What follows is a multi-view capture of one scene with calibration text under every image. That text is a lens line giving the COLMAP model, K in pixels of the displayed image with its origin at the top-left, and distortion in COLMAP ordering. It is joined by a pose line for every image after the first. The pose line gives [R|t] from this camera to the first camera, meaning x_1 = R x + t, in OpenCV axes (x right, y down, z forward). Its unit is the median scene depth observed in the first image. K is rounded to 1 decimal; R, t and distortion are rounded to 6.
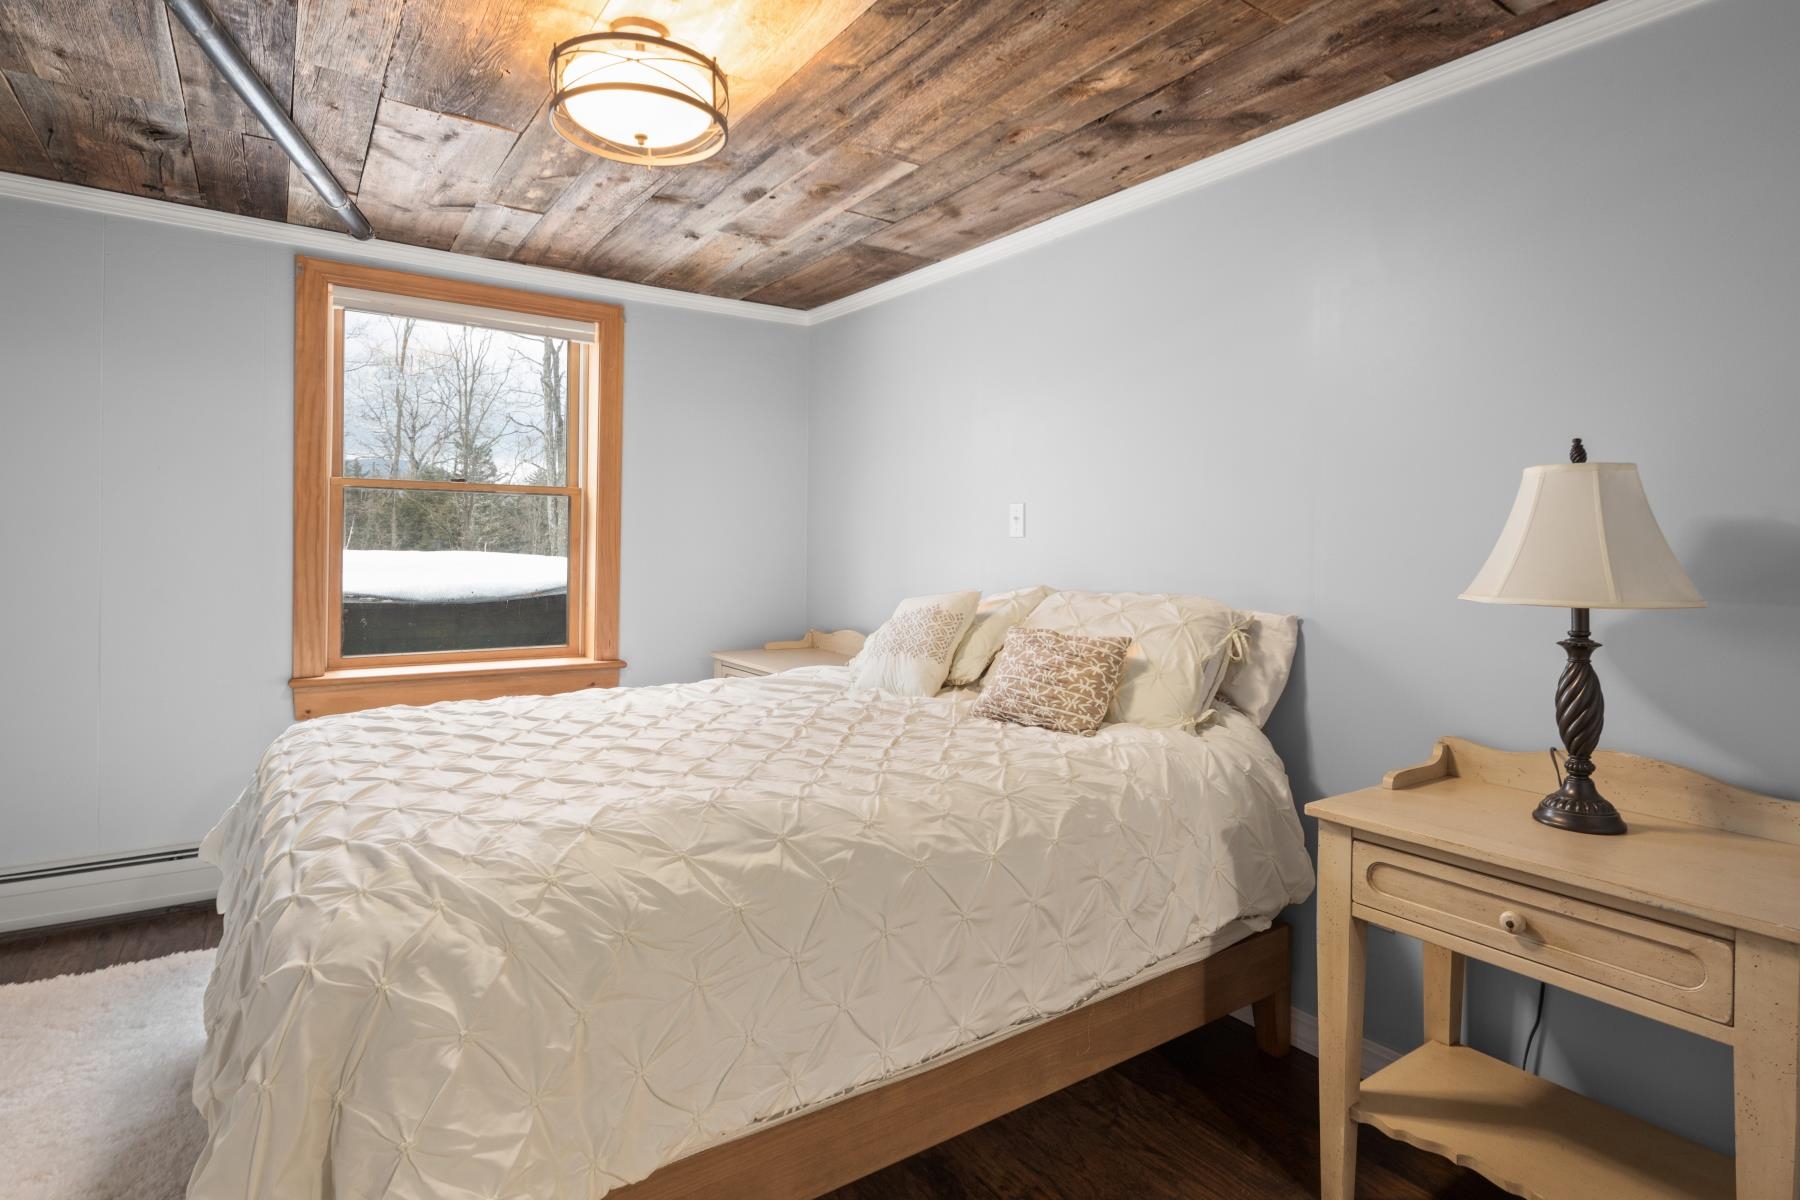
lens RADIAL K [[917.5, 0, 896.5], [0, 917.5, 548.6], [0, 0, 1]] dist [0.002337, -0.001083]
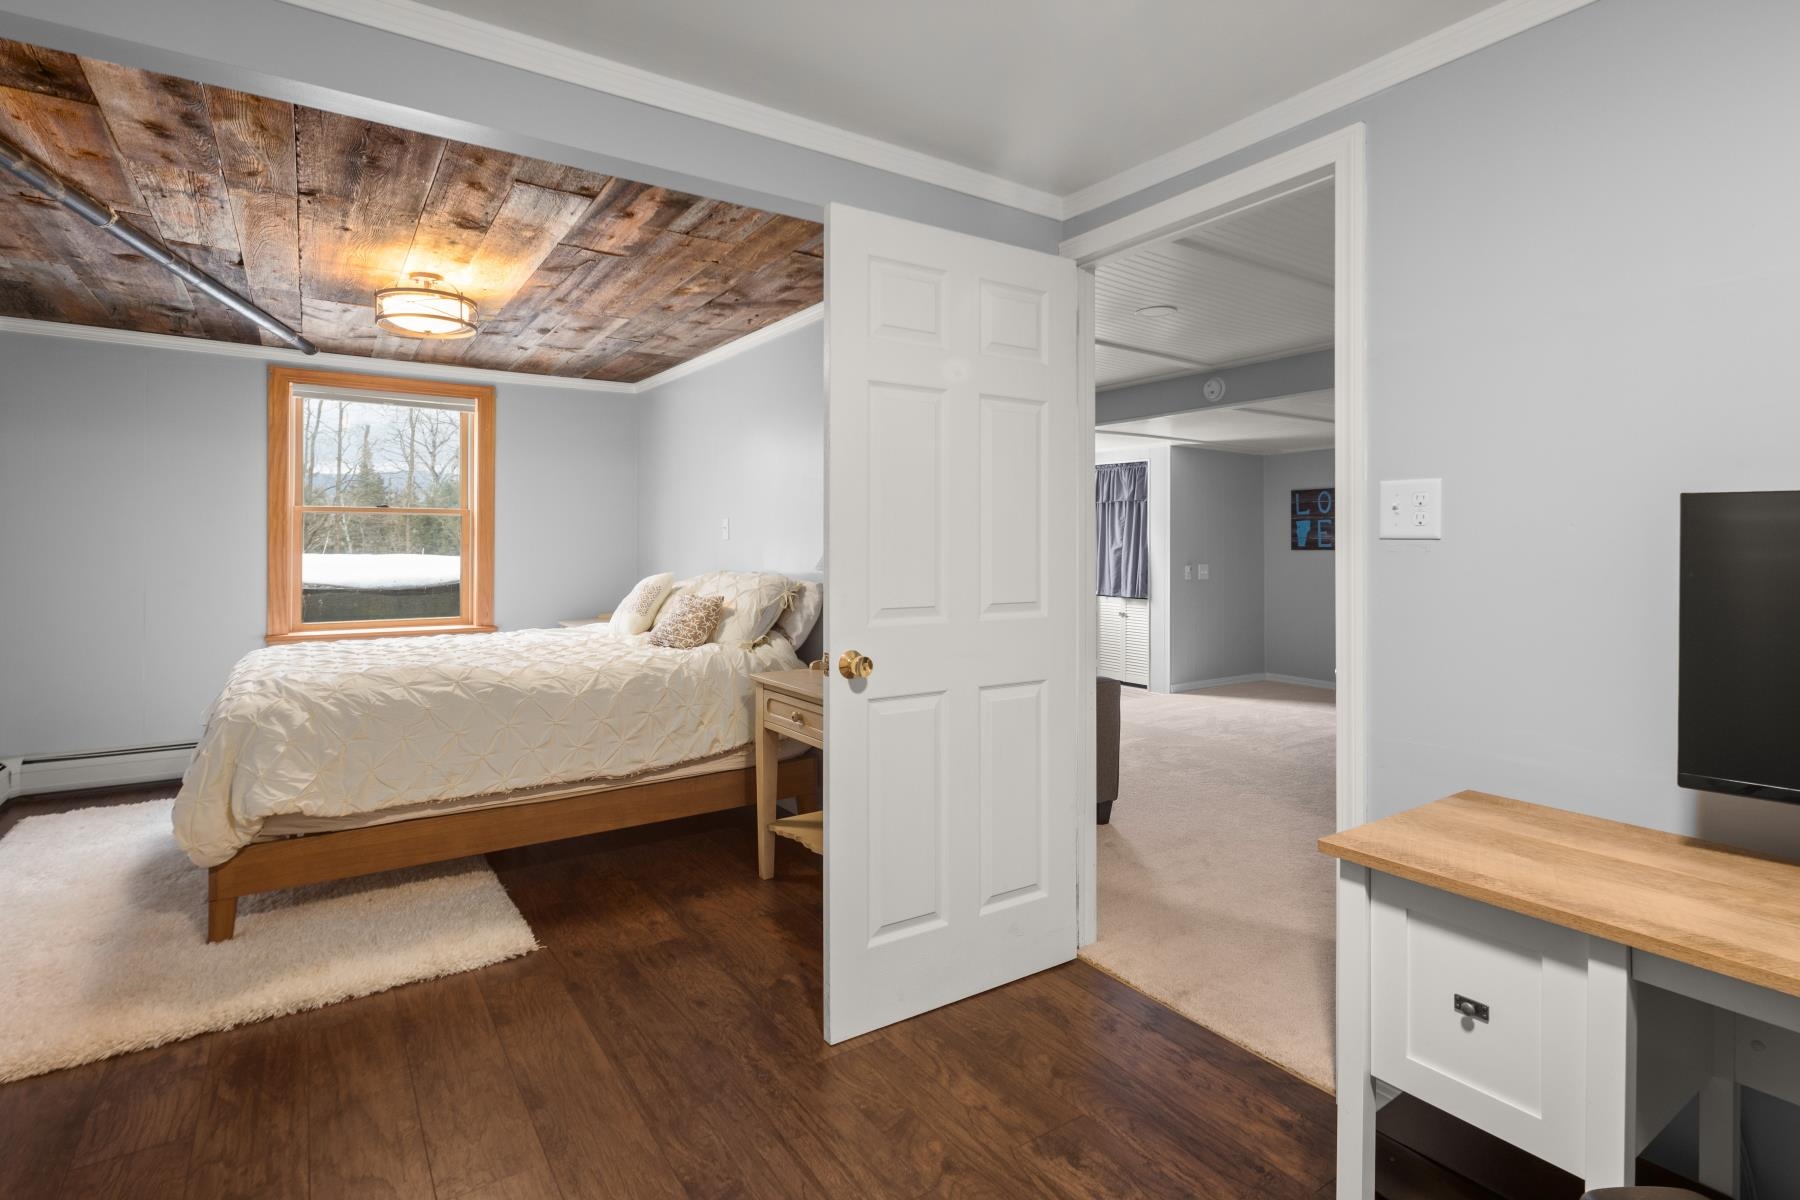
lens RADIAL K [[881.5, 0, 901.3], [0, 881.5, 540.3], [0, 0, 1]] dist [-0.000522, -0.000166]
pose [[0.999921, -0.011576, -0.004803, 0.572983], [0.011520, 0.999867, -0.011501, 0.012024], [0.004936, 0.011445, 0.999922, -0.658729]]
